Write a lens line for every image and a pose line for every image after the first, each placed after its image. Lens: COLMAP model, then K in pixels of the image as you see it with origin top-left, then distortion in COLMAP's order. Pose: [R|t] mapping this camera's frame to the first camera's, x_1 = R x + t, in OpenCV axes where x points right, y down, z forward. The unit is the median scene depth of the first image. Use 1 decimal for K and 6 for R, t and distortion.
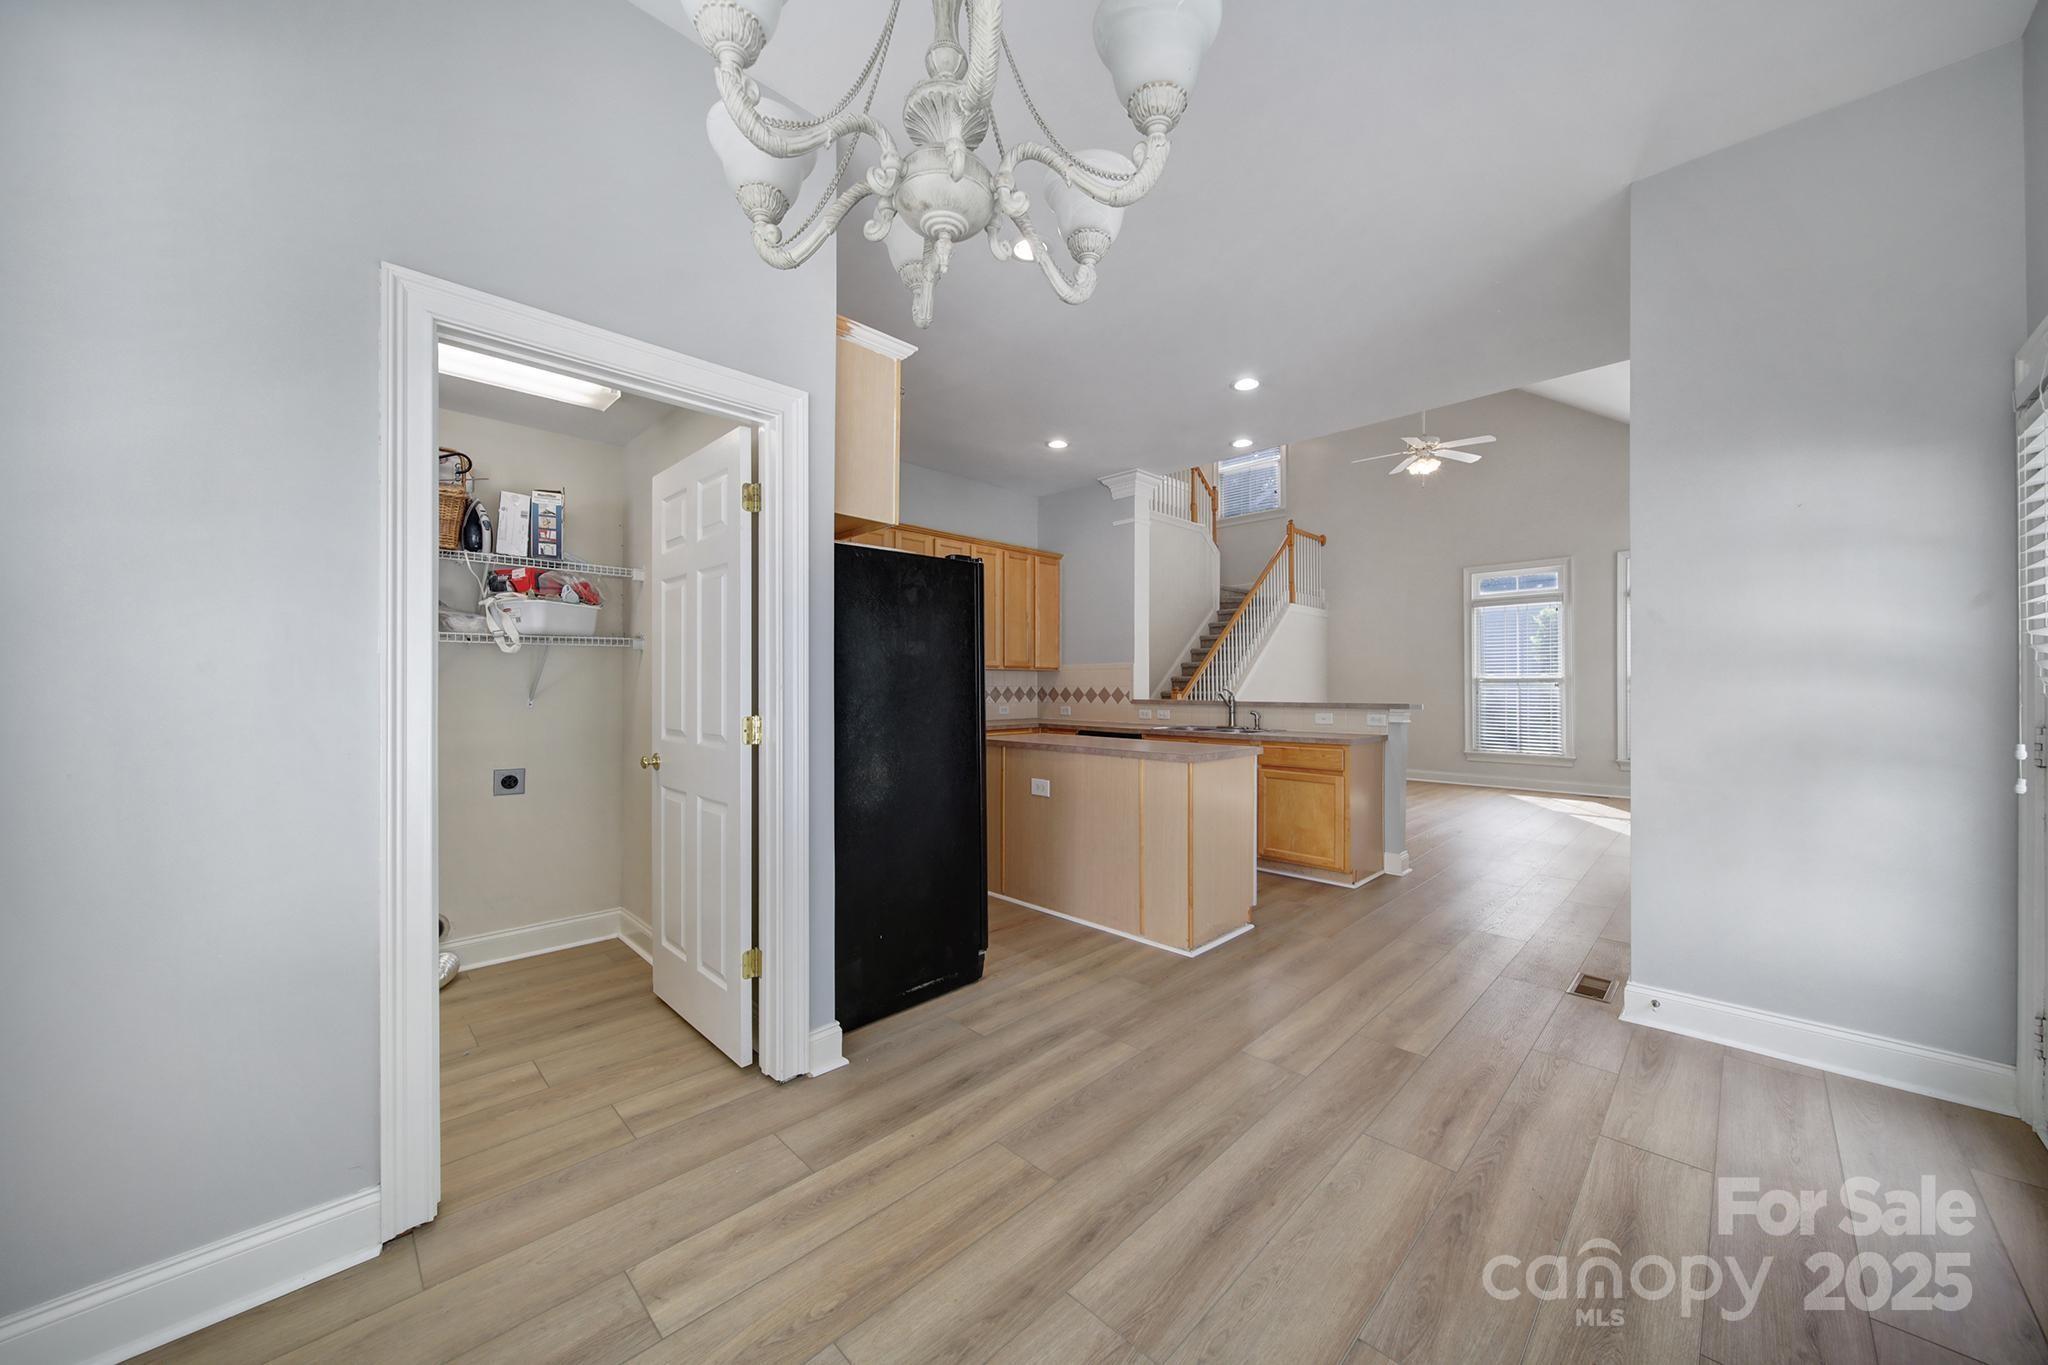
lens RADIAL K [[717.5, 0, 1025.4], [0, 717.5, 679.2], [0, 0, 1]] dist [-0.001235, 0.000009]
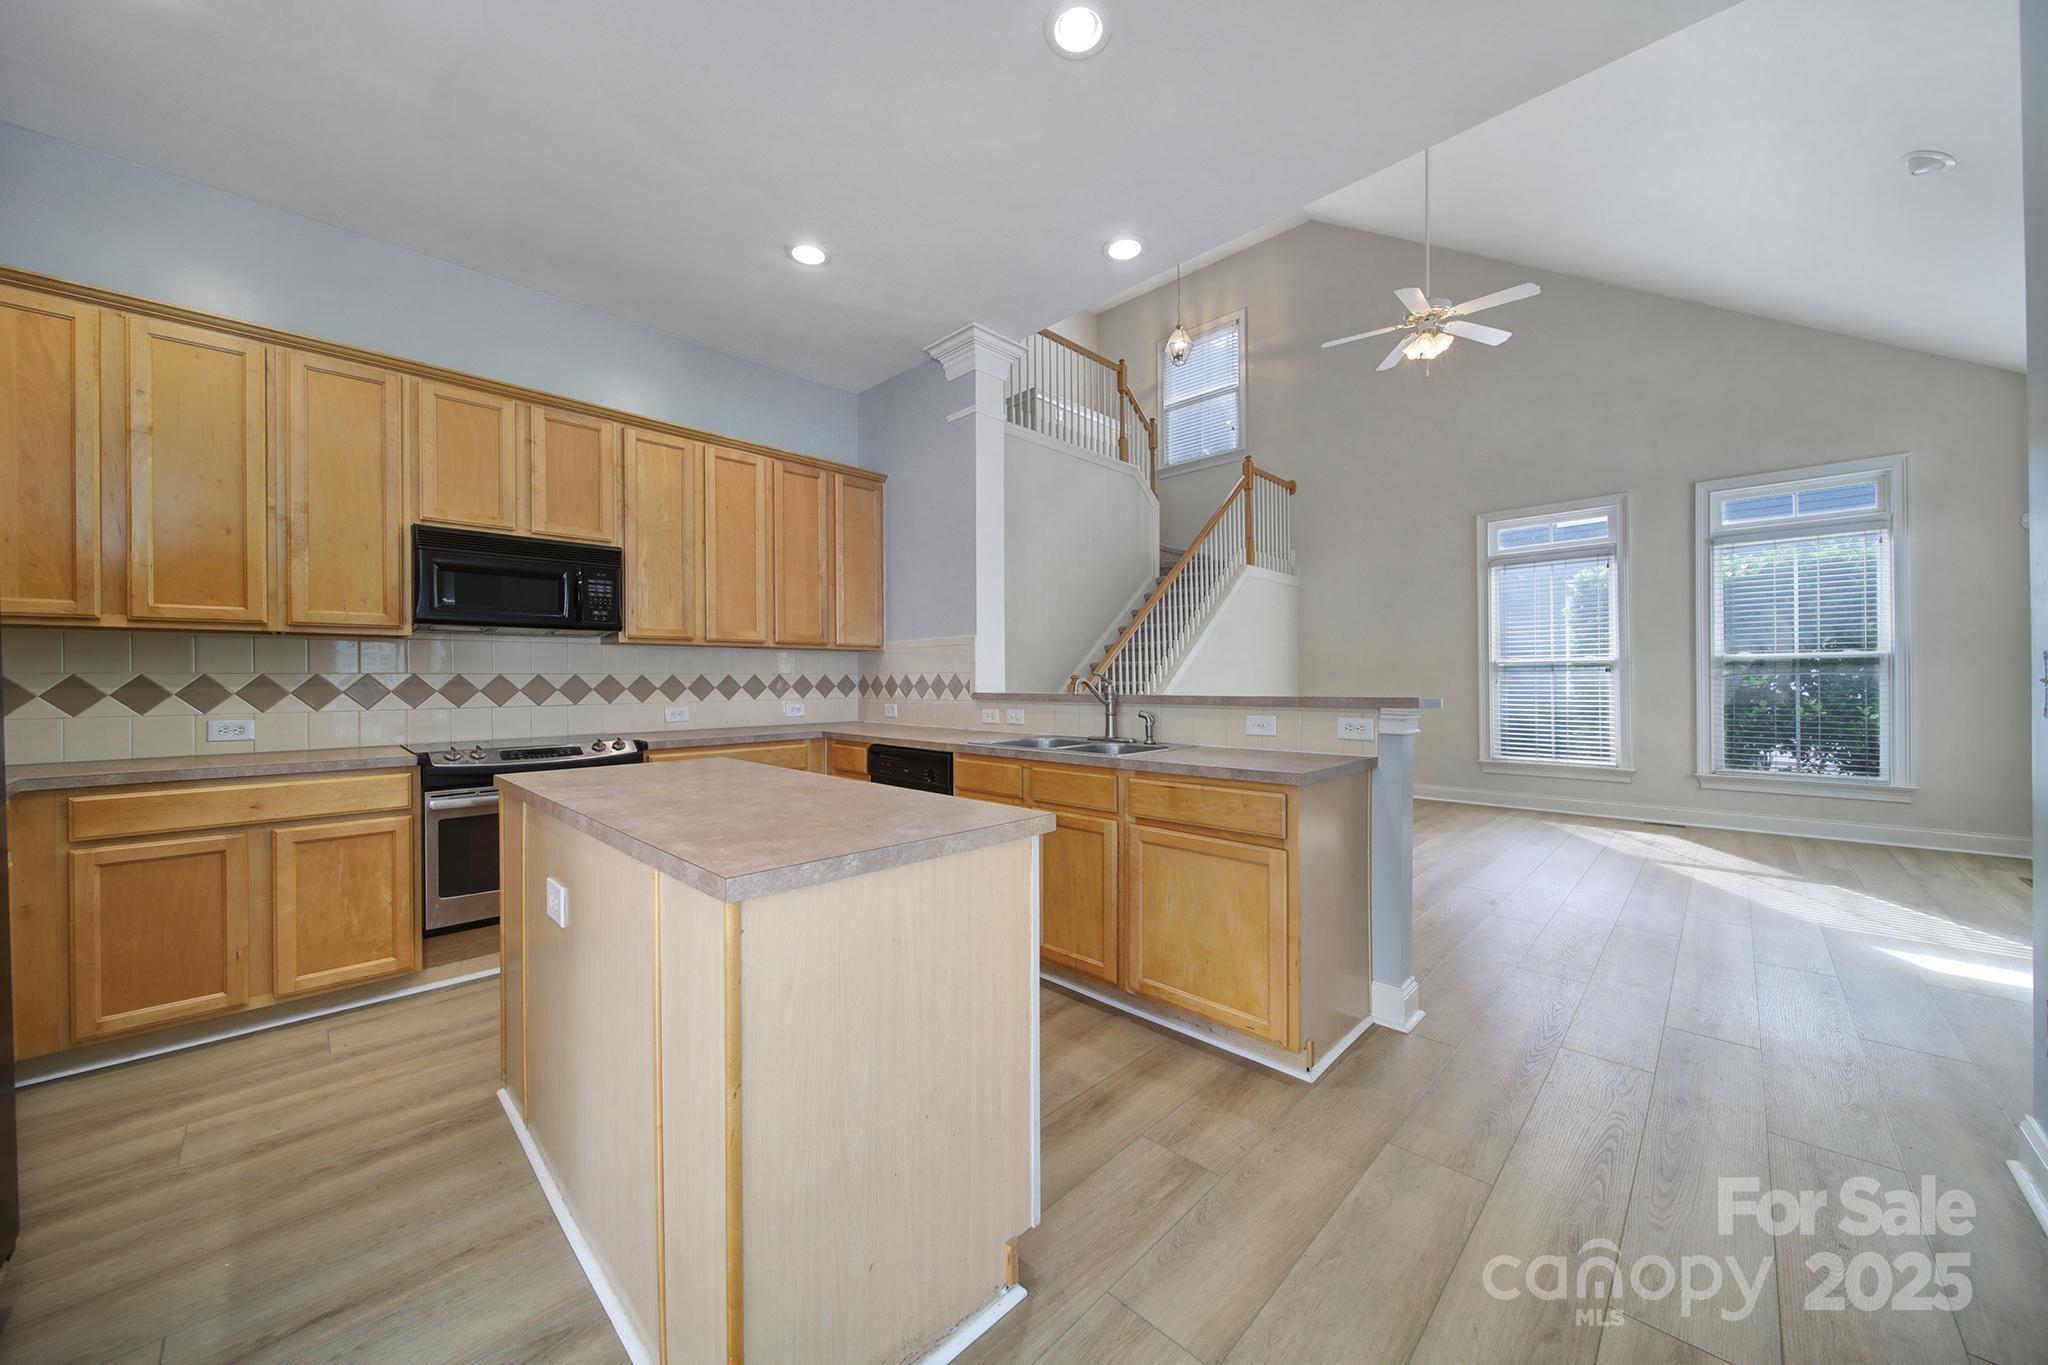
lens RADIAL K [[719.5, 0, 1017.9], [0, 719.5, 673.9], [0, 0, 1]] dist [-0.000604, -0.000151]
pose [[0.999967, -0.005585, 0.005970, 0.166882], [0.005583, 0.999984, 0.000417, 0.010440], [-0.005972, -0.000384, 0.999982, 0.331005]]
